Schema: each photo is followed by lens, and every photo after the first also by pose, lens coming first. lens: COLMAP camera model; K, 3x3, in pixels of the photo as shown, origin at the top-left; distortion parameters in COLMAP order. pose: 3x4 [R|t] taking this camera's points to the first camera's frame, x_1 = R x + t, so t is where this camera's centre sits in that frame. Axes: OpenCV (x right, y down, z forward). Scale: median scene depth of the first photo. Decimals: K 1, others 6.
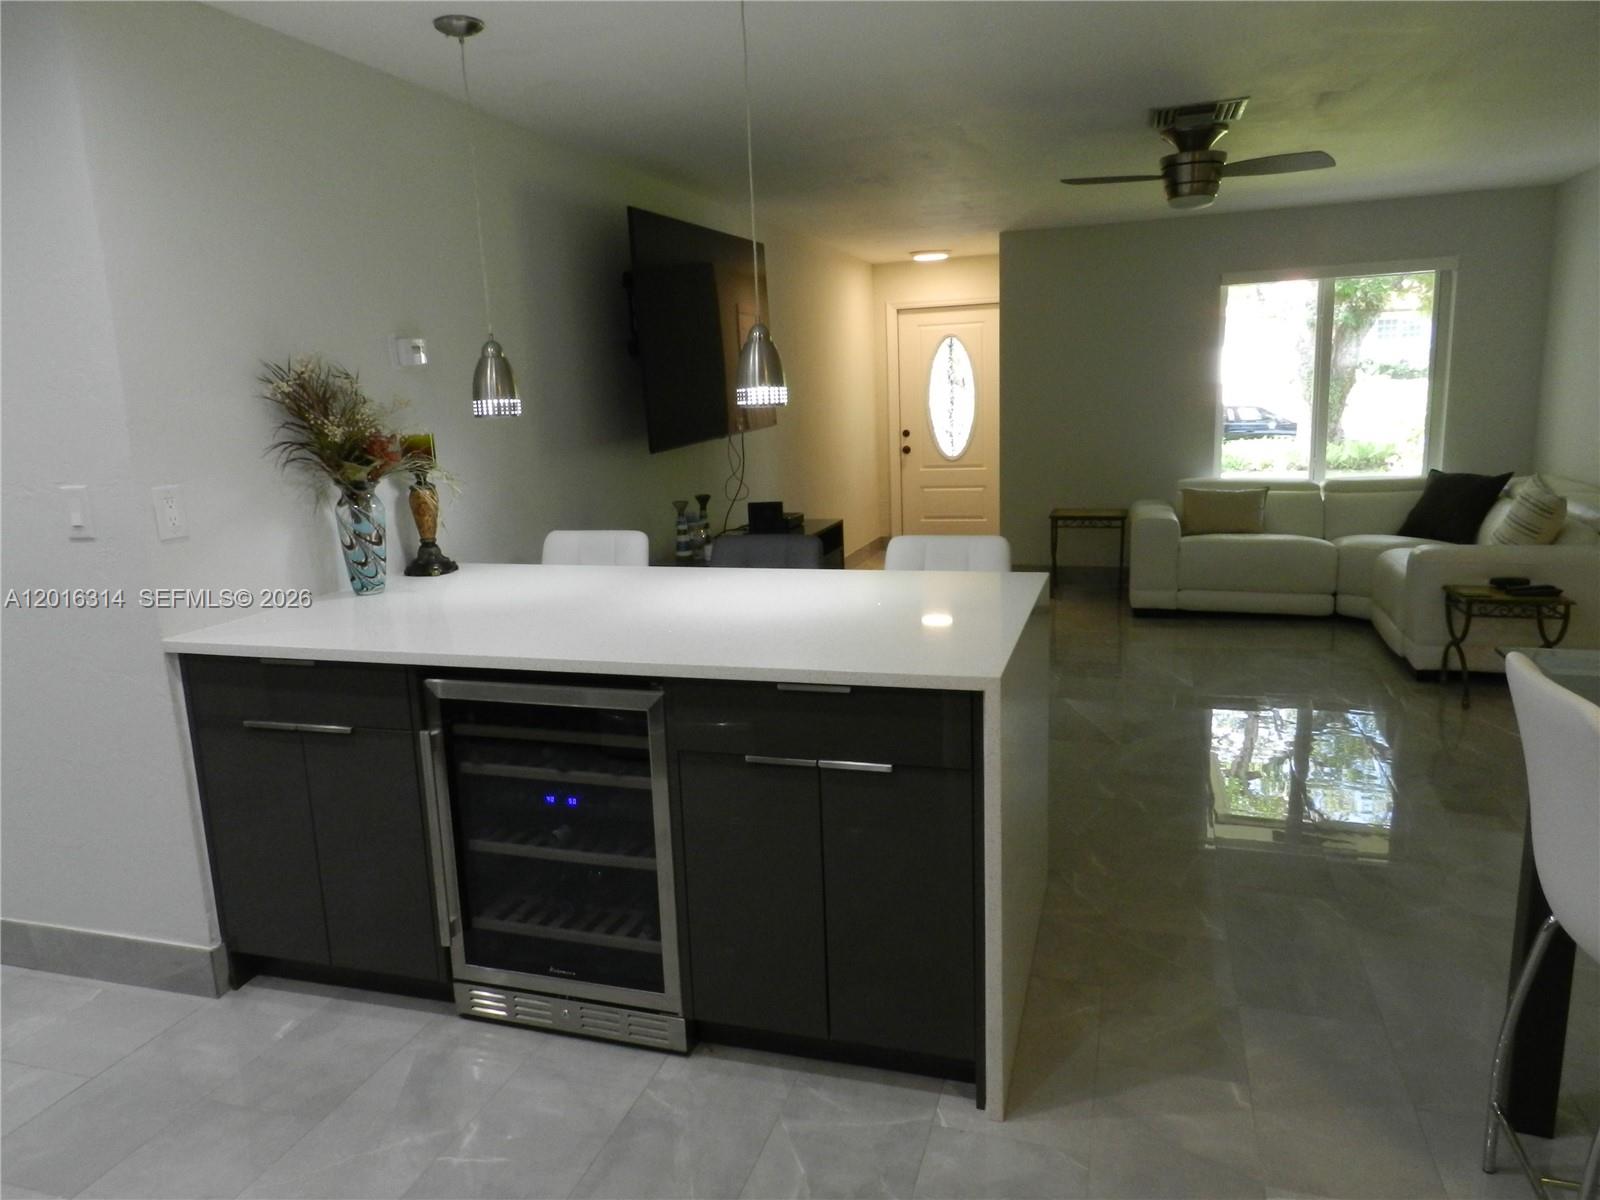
lens RADIAL K [[1086.6, 0, 801.1], [0, 1086.6, 599.8], [0, 0, 1]] dist [0.026342, -0.008662]
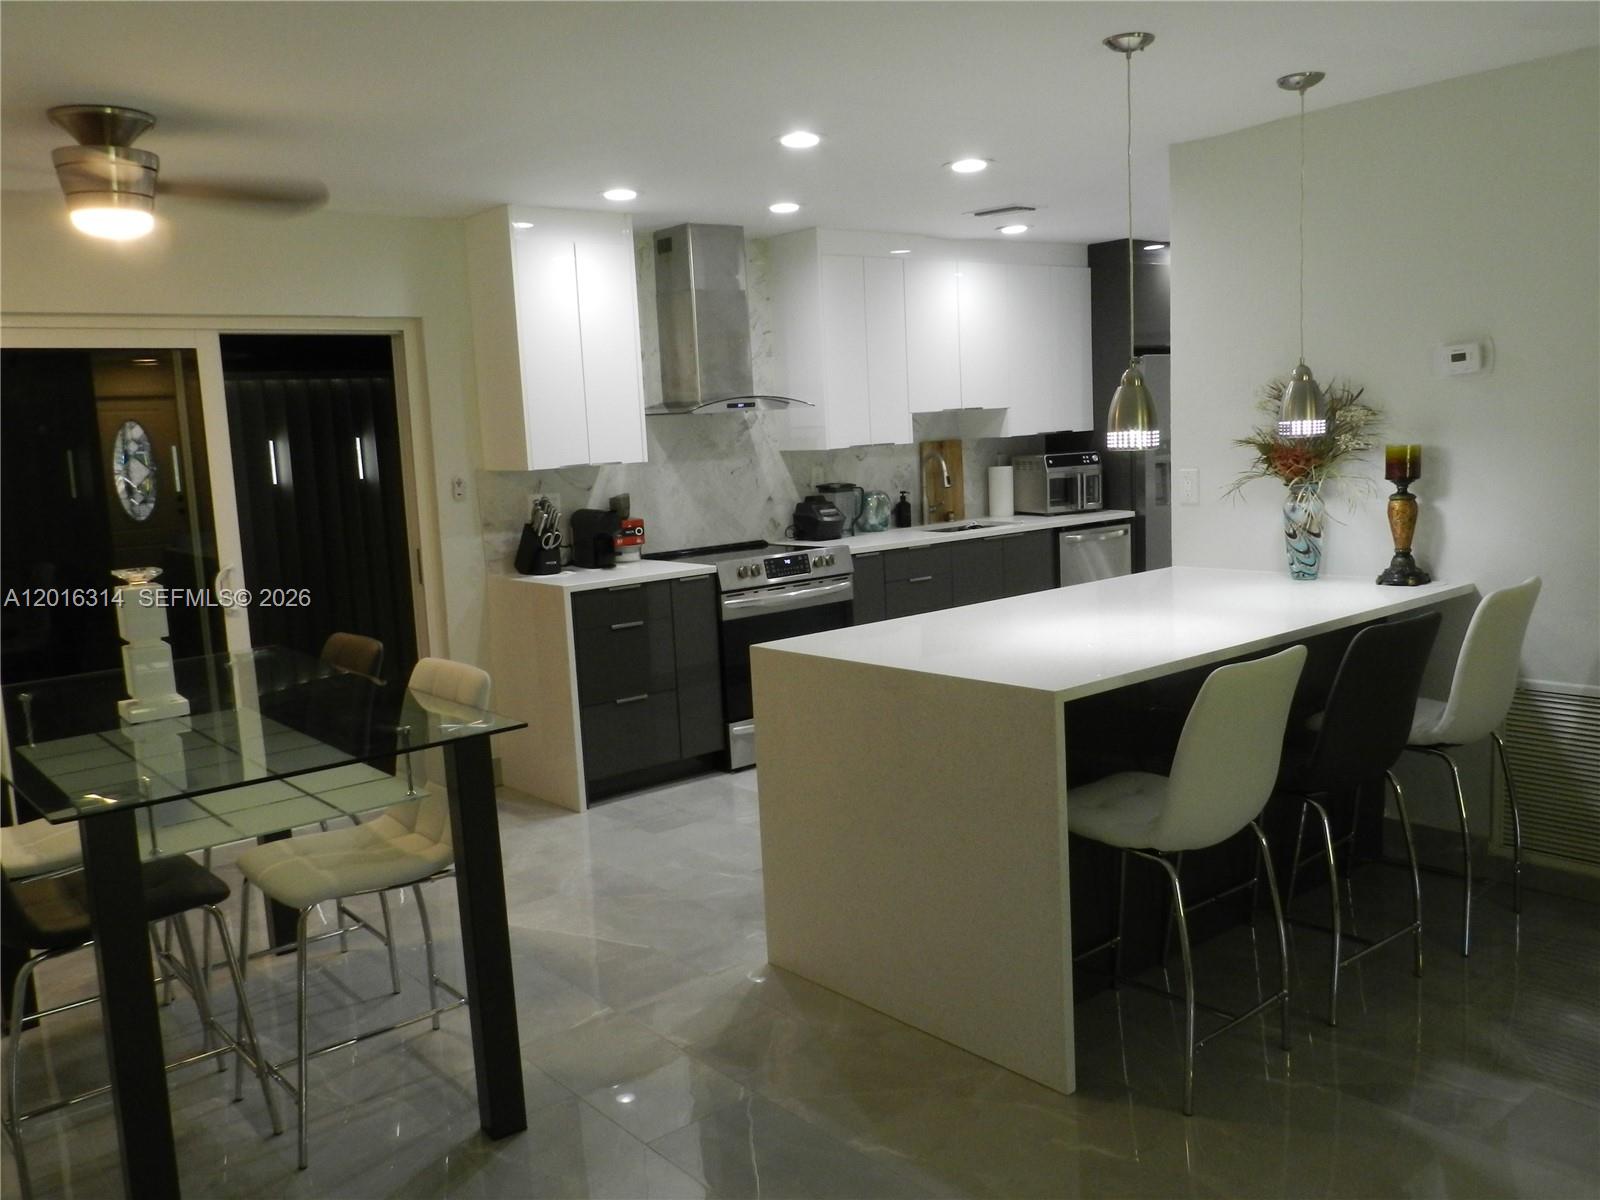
lens RADIAL K [[1332.4, 0, 807.3], [0, 1332.4, 599.6], [0, 0, 1]] dist [0.020475, -0.004096]
pose [[-0.539482, 0.179238, -0.822699, 0.707442], [-0.091103, 0.958918, 0.268656, -0.211966], [0.837054, 0.219886, -0.500990, 0.848515]]
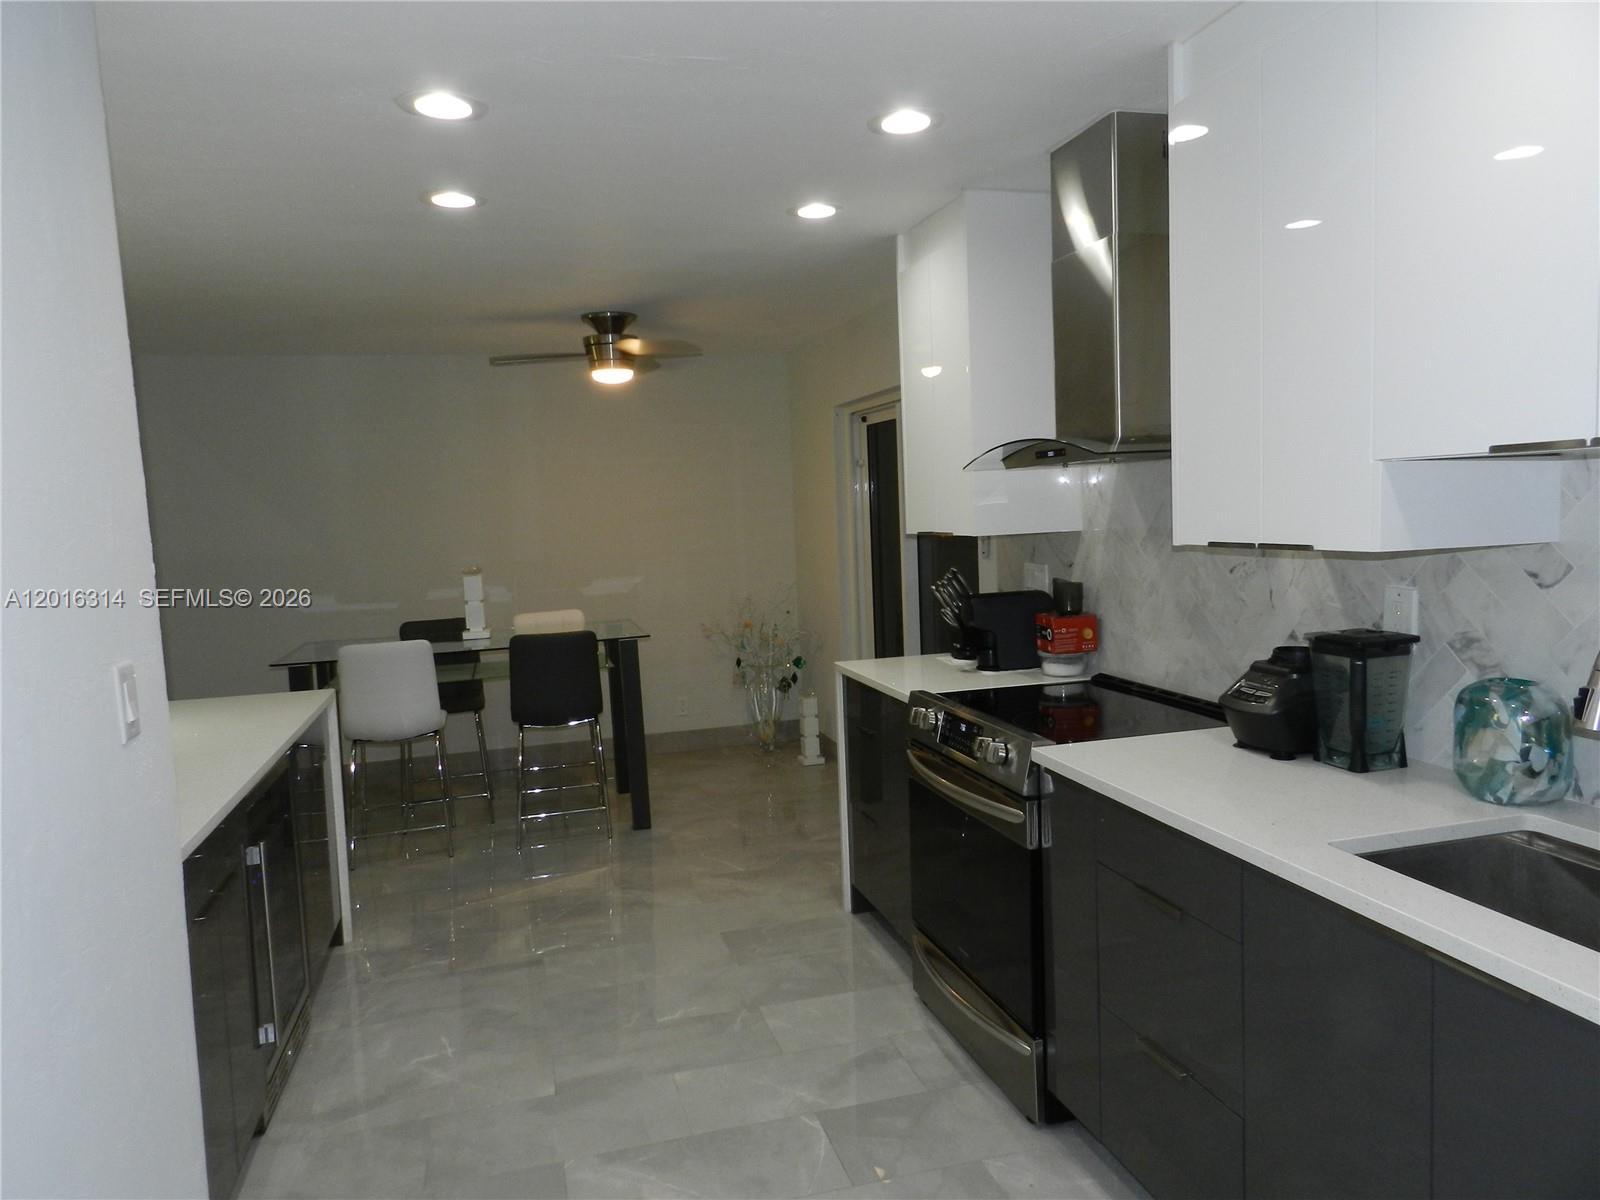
lens RADIAL K [[1086.6, 0, 802.9], [0, 1086.6, 598.3], [0, 0, 1]] dist [0.026342, -0.008662]
pose [[-0.535898, -0.009372, 0.844231, -0.821663], [0.227409, 0.961380, 0.155027, -0.085780], [-0.813080, 0.275065, -0.513070, 0.547491]]
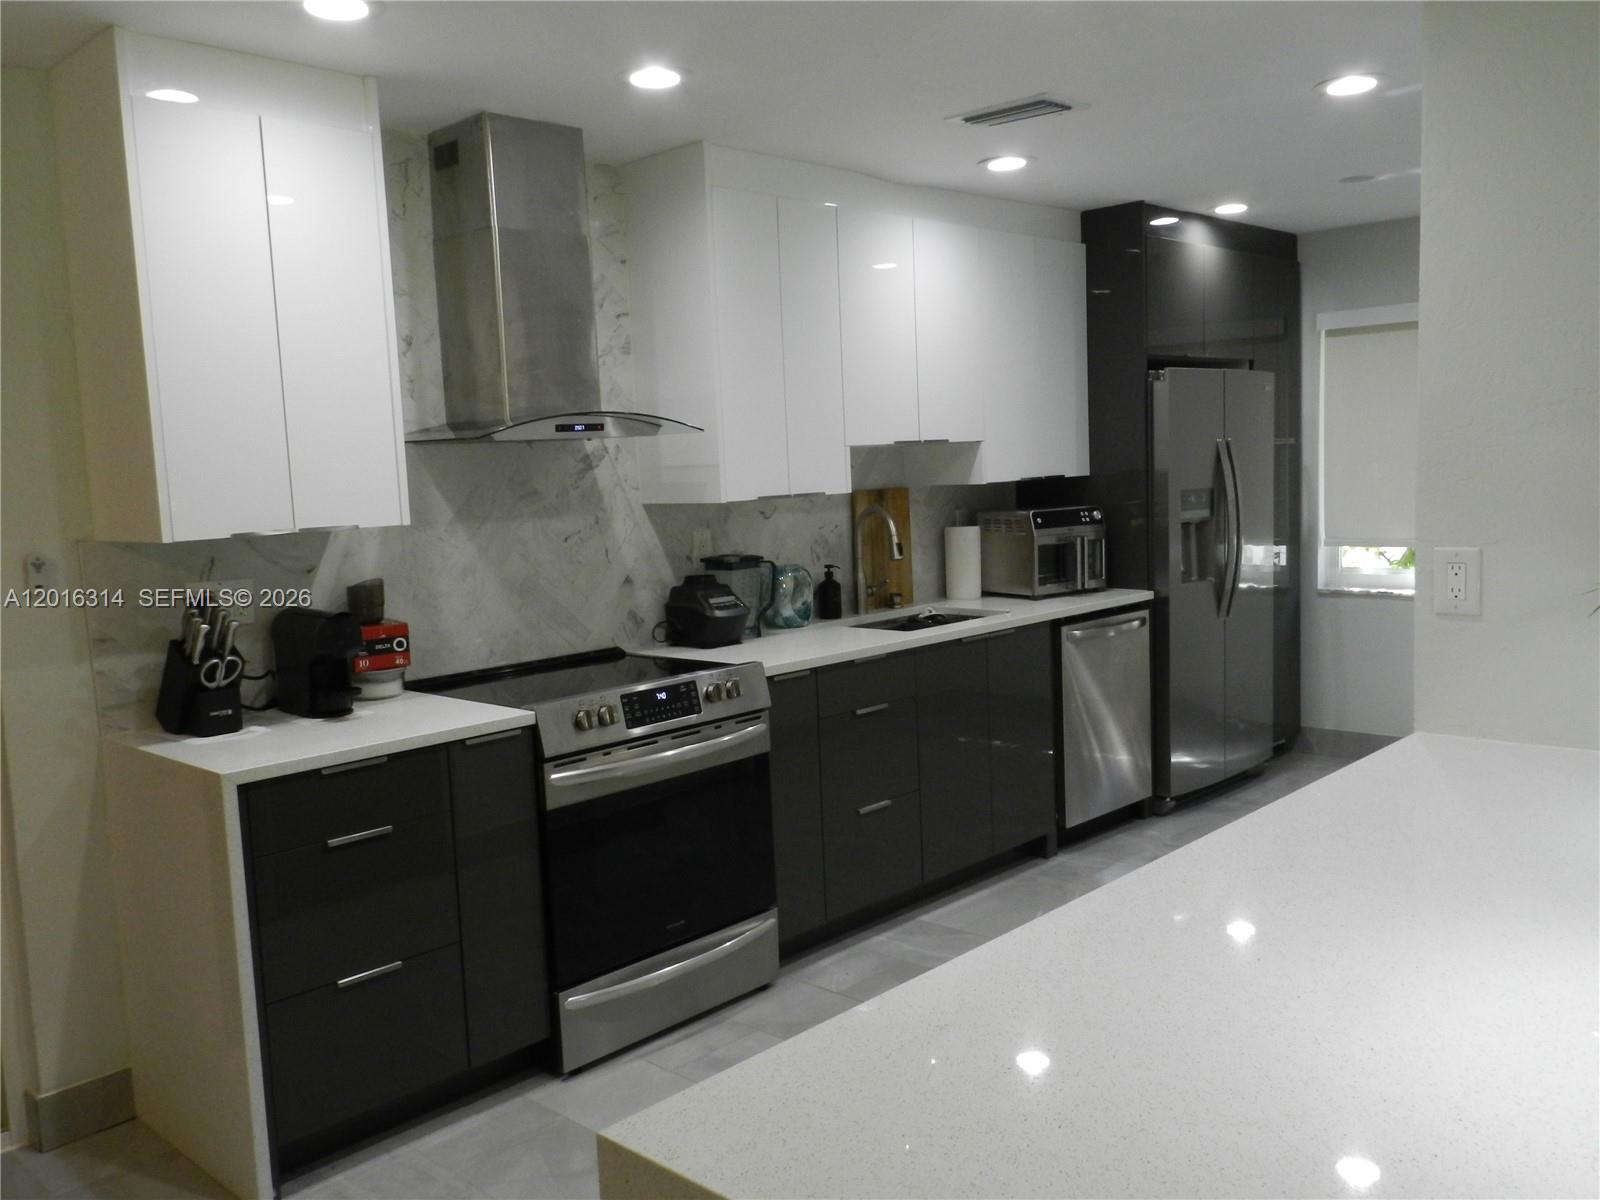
lens RADIAL K [[1332.4, 0, 800.8], [0, 1332.4, 607.2], [0, 0, 1]] dist [0.020475, -0.004096]
pose [[-0.444850, 0.157761, -0.881601, 0.266389], [-0.112204, 0.966790, 0.229623, -0.127656], [0.888549, 0.201067, -0.412376, 0.545864]]
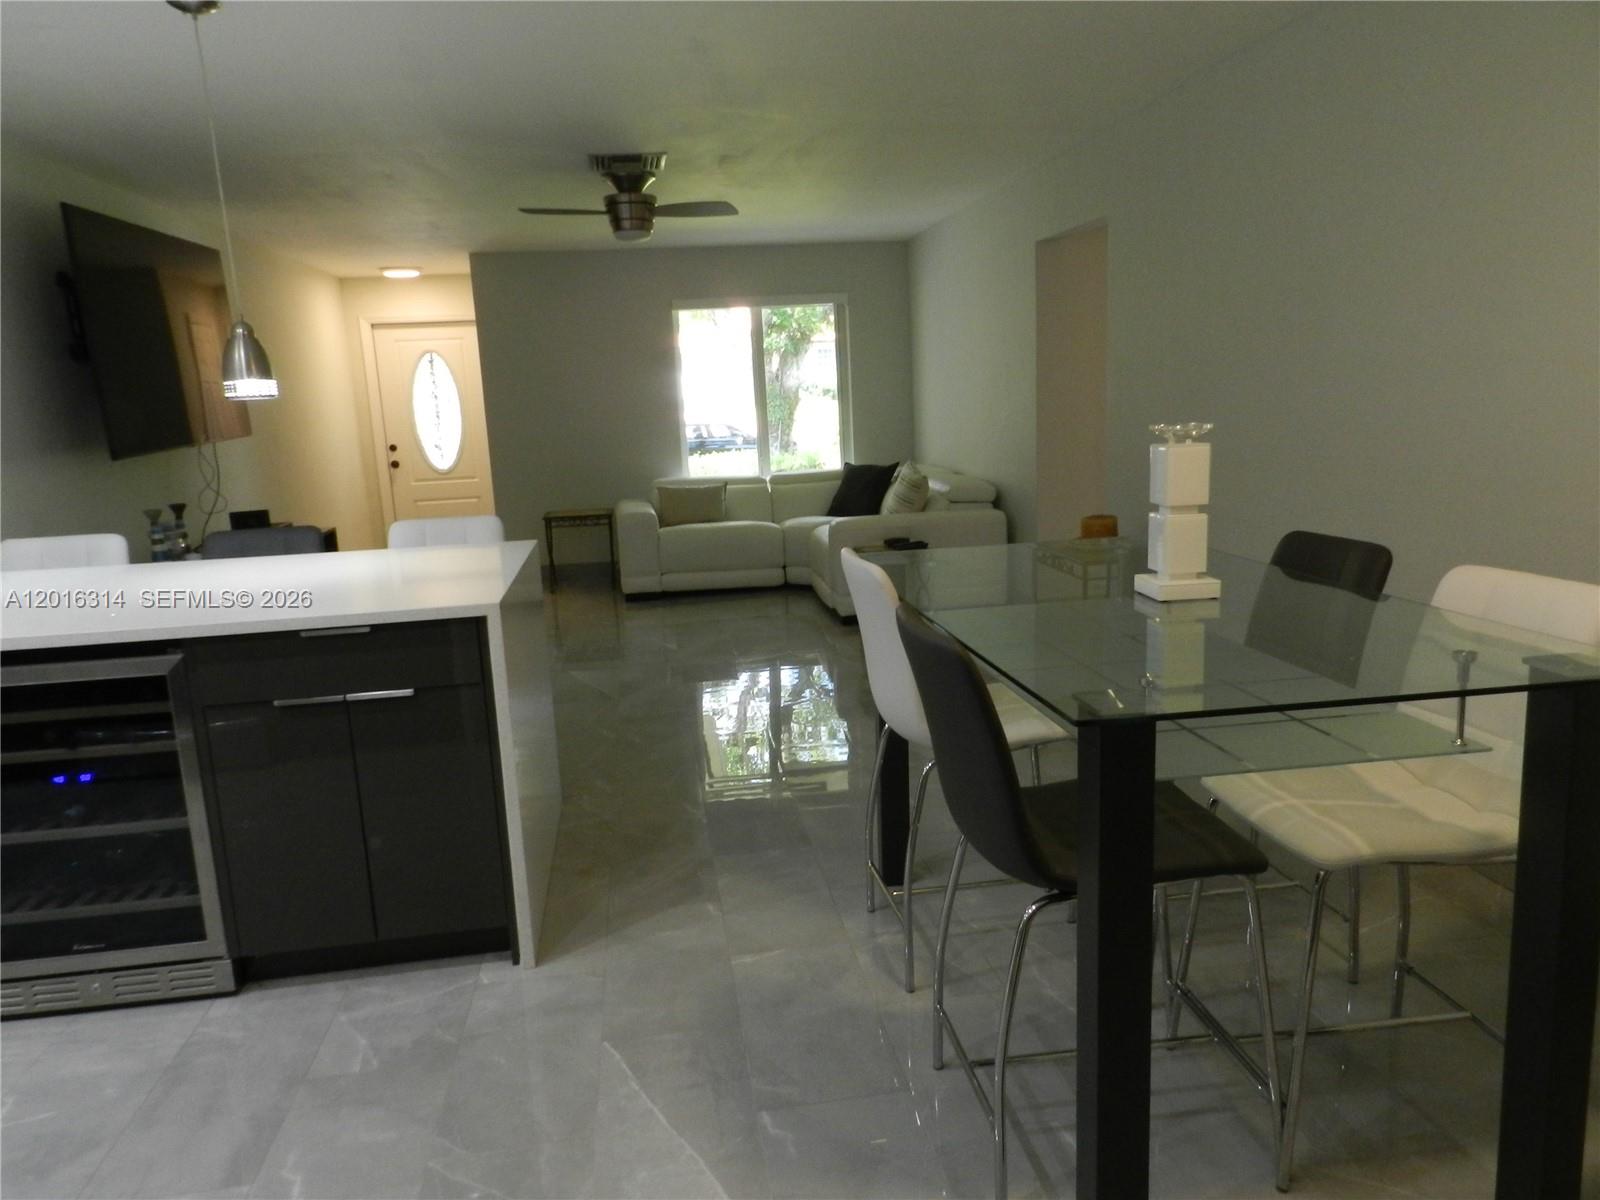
lens RADIAL K [[1086.6, 0, 802.7], [0, 1086.6, 599.0], [0, 0, 1]] dist [0.026342, -0.008662]
pose [[0.898345, -0.086150, 0.430761, -0.018095], [0.095951, 0.995386, -0.001032, 0.043981], [-0.428684, 0.042259, 0.902466, -0.120465]]
